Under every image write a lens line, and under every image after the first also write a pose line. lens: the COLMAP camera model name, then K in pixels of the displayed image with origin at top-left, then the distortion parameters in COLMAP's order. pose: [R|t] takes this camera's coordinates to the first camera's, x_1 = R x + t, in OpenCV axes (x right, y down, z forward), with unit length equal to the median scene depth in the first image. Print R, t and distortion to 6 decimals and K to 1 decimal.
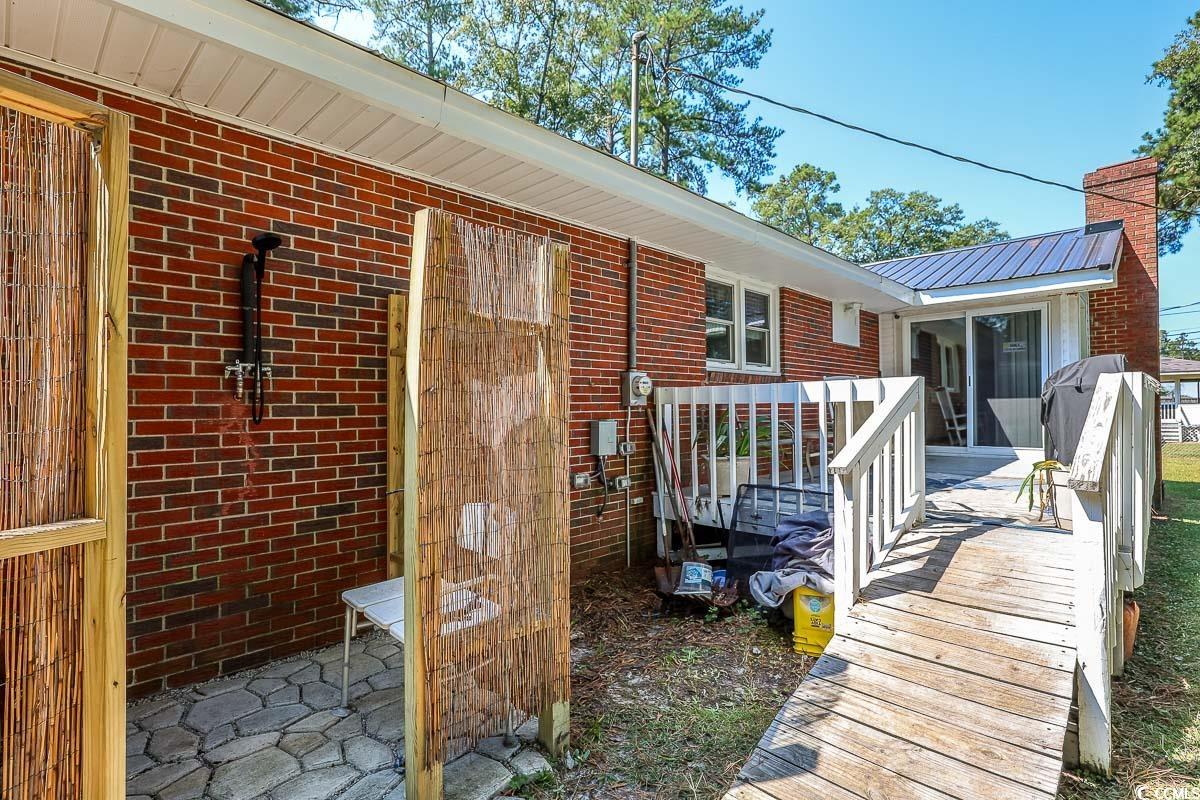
lens RADIAL K [[574.6, 0, 600.0], [0, 574.6, 400.0], [0, 0, 1]] dist [0.000436, 0.000229]
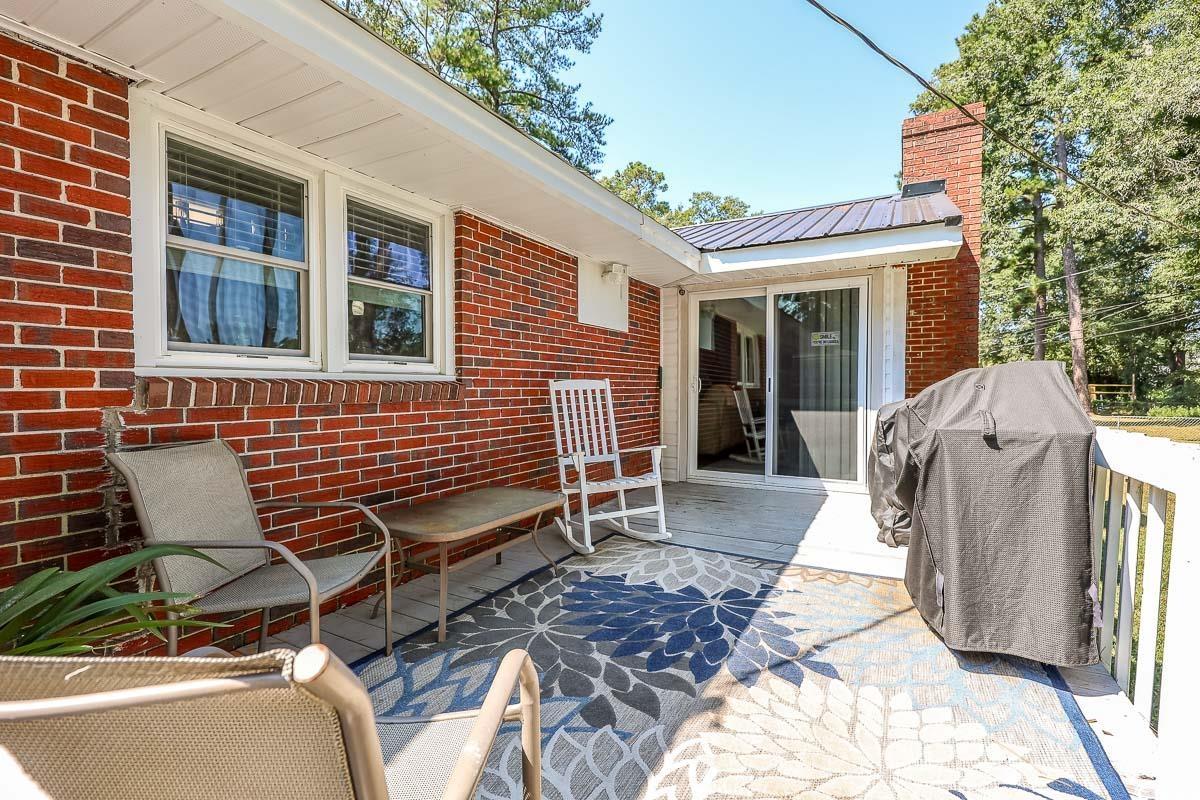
lens RADIAL K [[540.2, 0, 604.0], [0, 540.2, 396.1], [0, 0, 1]] dist [0.003564, 0.000478]
pose [[0.962391, 0.000530, 0.271669, 0.062592], [-0.008529, 0.999564, 0.028264, -0.008650], [-0.271535, -0.029518, 0.961976, 0.097512]]
